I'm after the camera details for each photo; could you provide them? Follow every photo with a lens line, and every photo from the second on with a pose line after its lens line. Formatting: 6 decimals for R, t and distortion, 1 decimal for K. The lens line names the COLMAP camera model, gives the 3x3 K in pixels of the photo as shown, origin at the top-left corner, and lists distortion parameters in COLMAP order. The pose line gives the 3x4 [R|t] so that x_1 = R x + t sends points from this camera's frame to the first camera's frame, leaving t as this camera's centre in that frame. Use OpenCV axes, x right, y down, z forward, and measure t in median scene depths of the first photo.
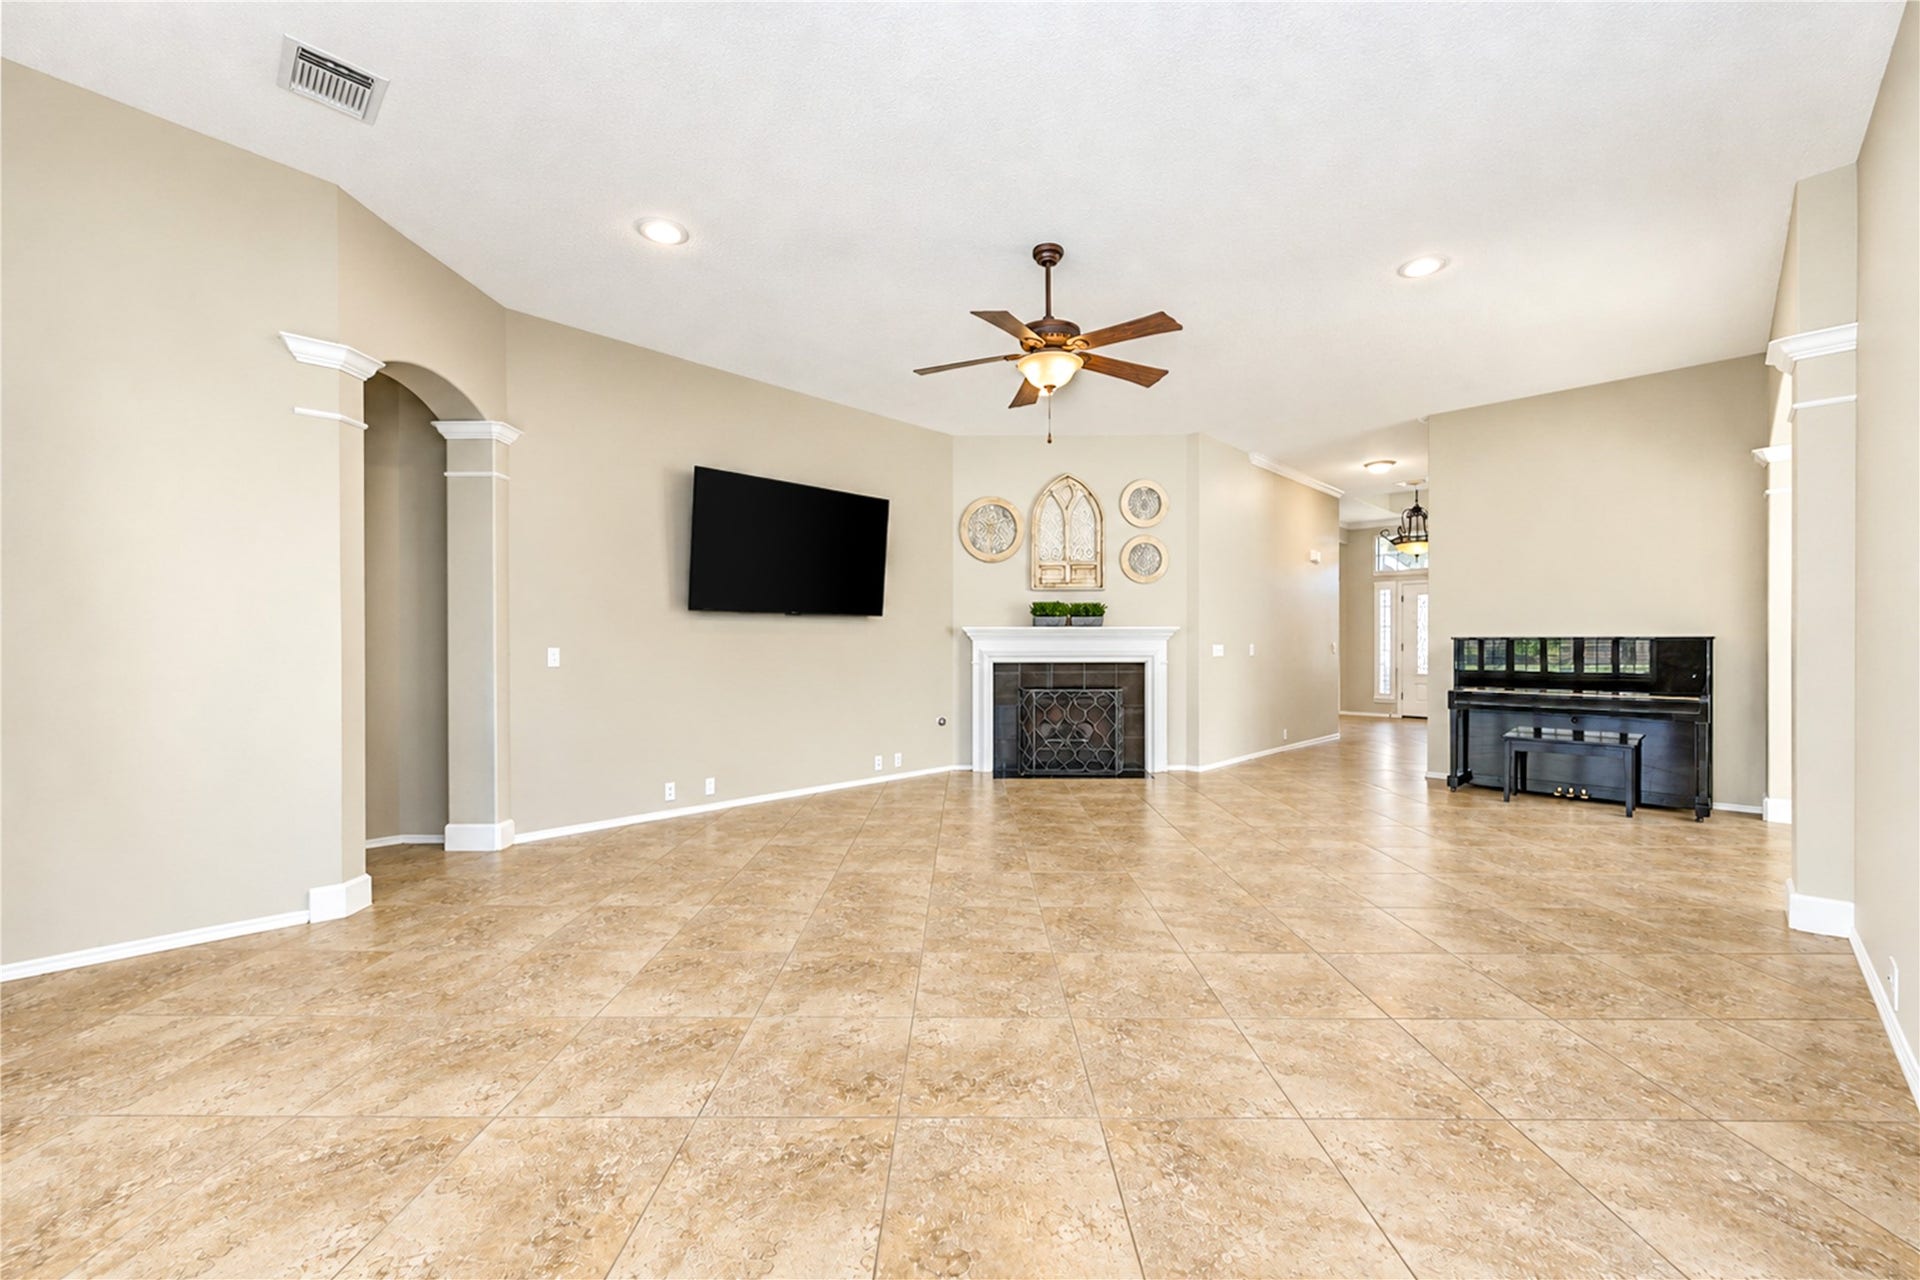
lens RADIAL K [[742.0, 0, 960.0], [0, 742.0, 640.0], [0, 0, 1]] dist [-0.000100, -0.000174]
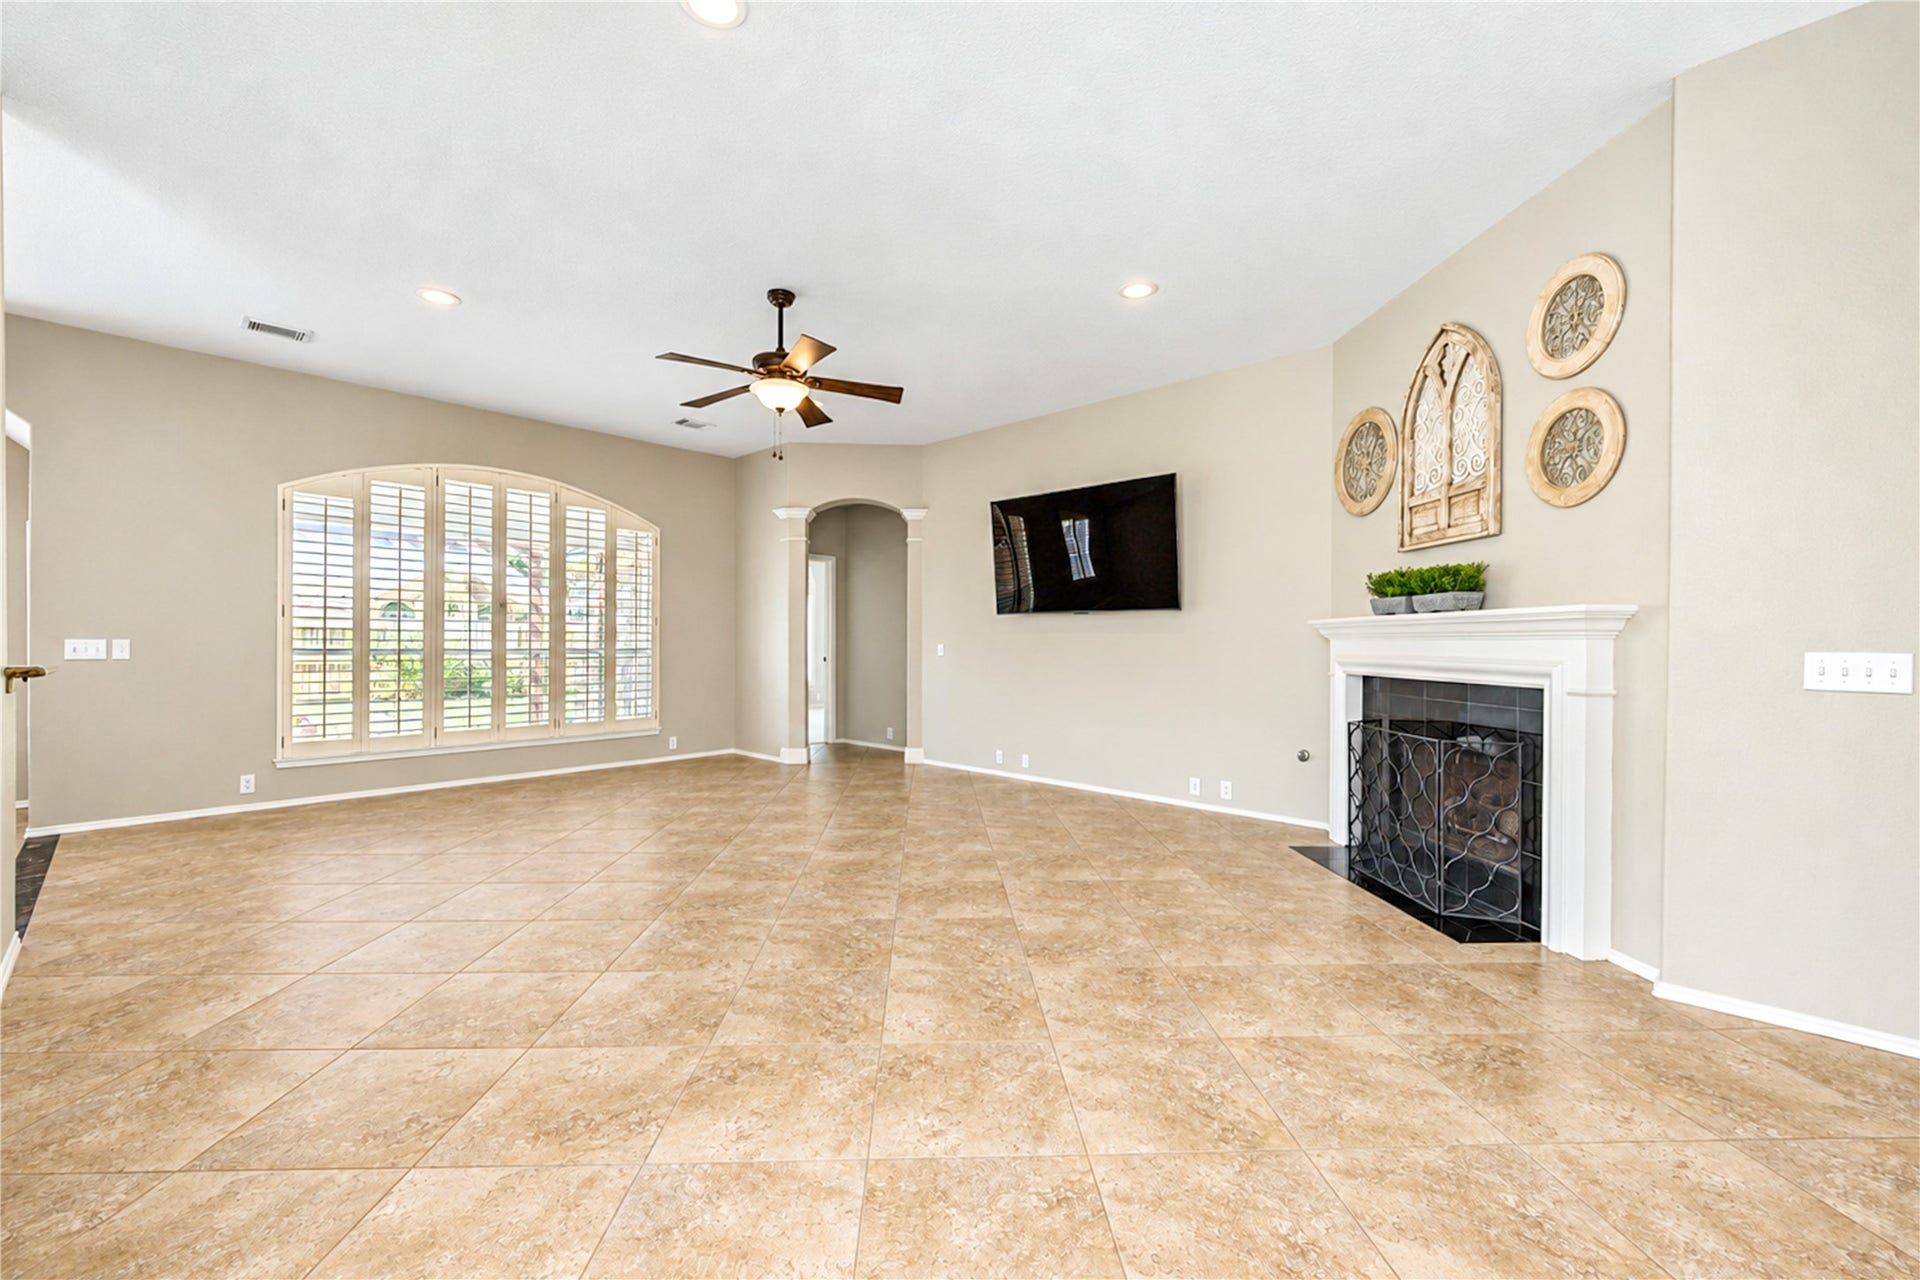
lens RADIAL K [[782.0, 0, 960.0], [0, 782.0, 640.0], [0, 0, 1]] dist [0.000253, -0.000042]
pose [[0.033663, 0.000463, -0.999433, 0.768644], [-0.002365, 0.999997, 0.000384, 0.001585], [0.999430, 0.002350, 0.033664, 0.711588]]
